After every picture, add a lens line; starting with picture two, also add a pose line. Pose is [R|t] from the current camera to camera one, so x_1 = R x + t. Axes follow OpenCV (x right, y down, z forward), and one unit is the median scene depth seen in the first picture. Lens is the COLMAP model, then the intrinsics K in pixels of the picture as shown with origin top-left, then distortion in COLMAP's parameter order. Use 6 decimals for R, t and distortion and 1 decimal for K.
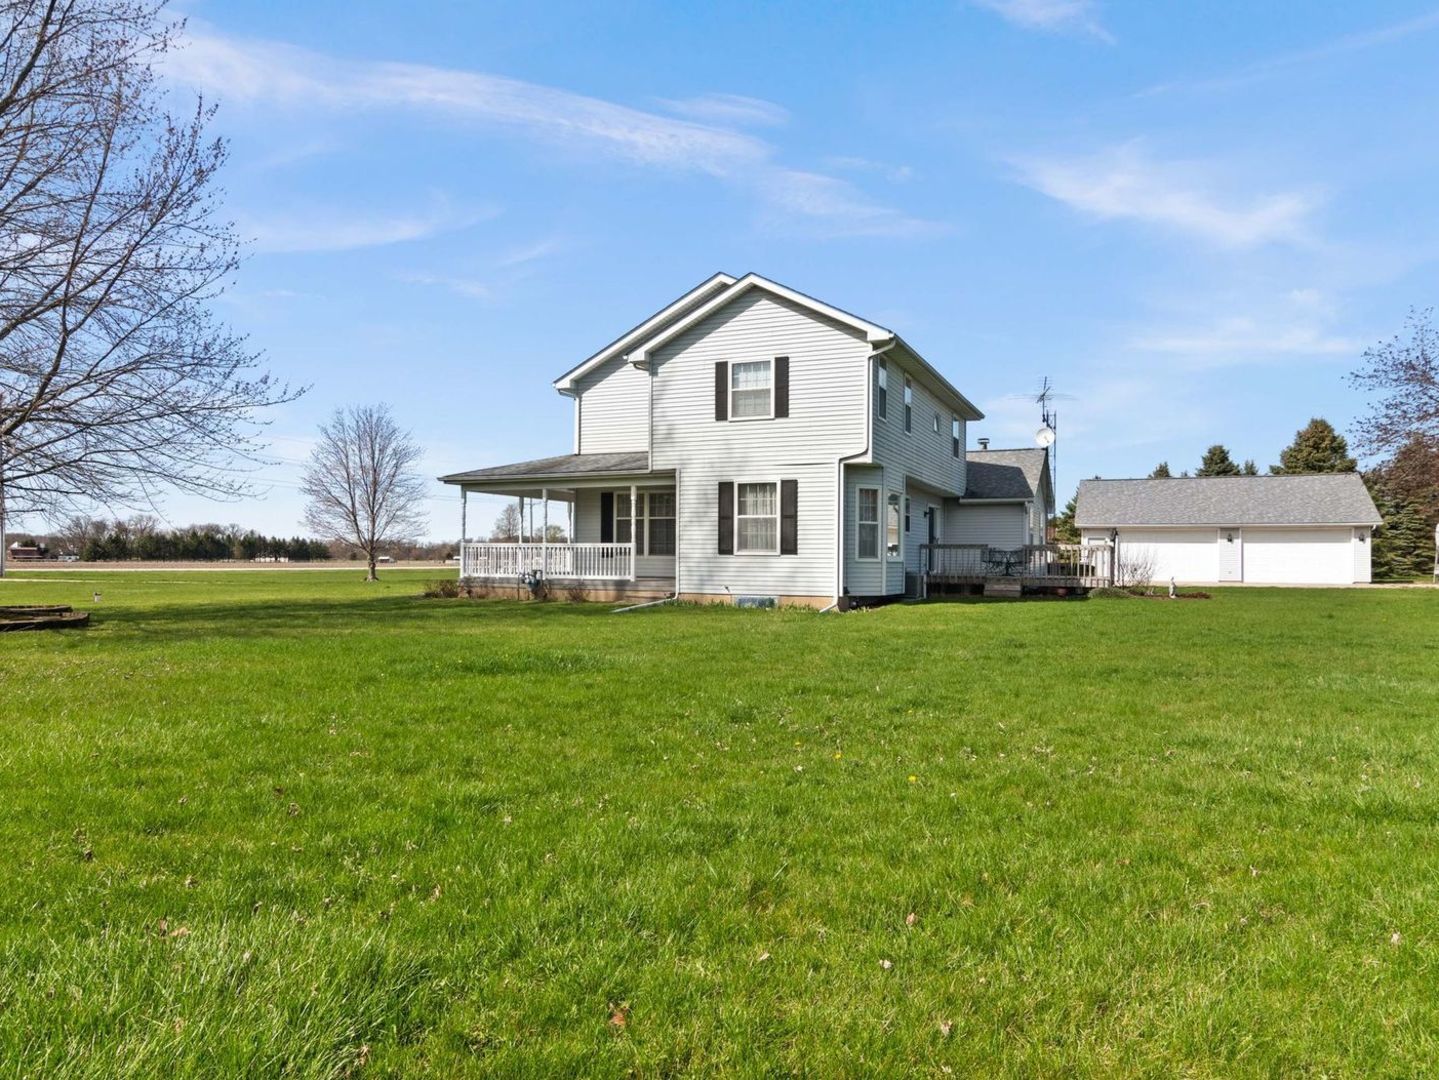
lens RADIAL K [[973.8, 0, 721.5], [0, 973.8, 558.7], [0, 0, 1]] dist [-0.000333, 0.001811]
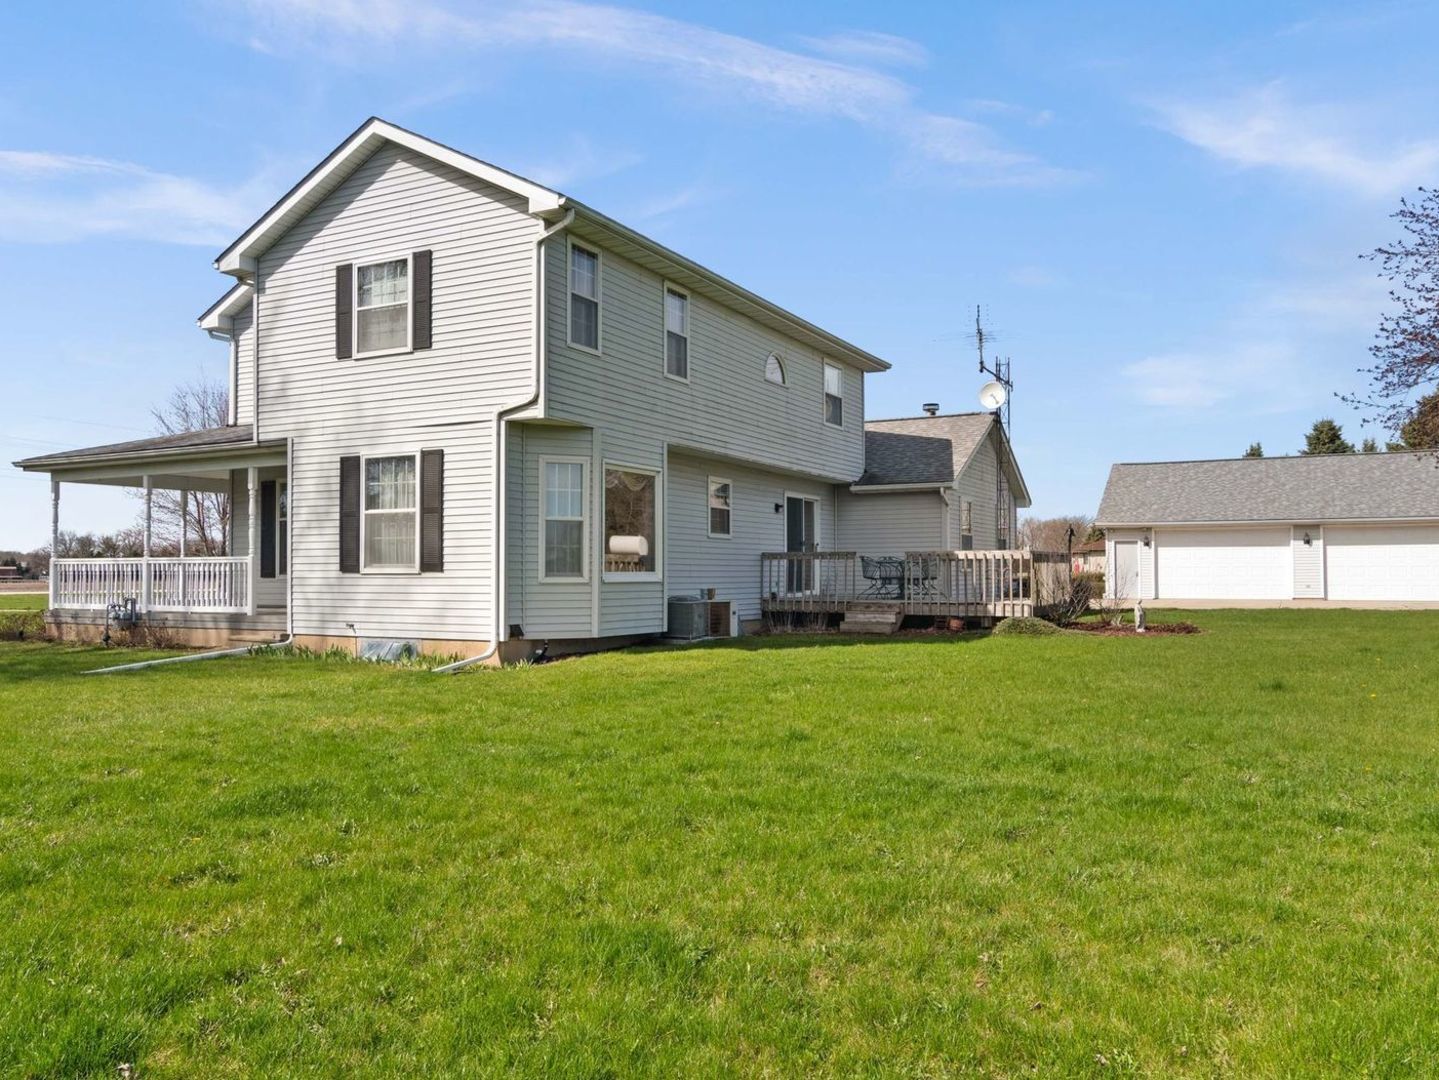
lens RADIAL K [[1108.7, 0, 718.4], [0, 1108.7, 569.2], [0, 0, 1]] dist [-0.000319, -0.006331]
pose [[0.997774, -0.010313, -0.065879, 0.278260], [0.010171, 0.999945, -0.002489, -0.002477], [0.065901, 0.001814, 0.997825, 0.298389]]
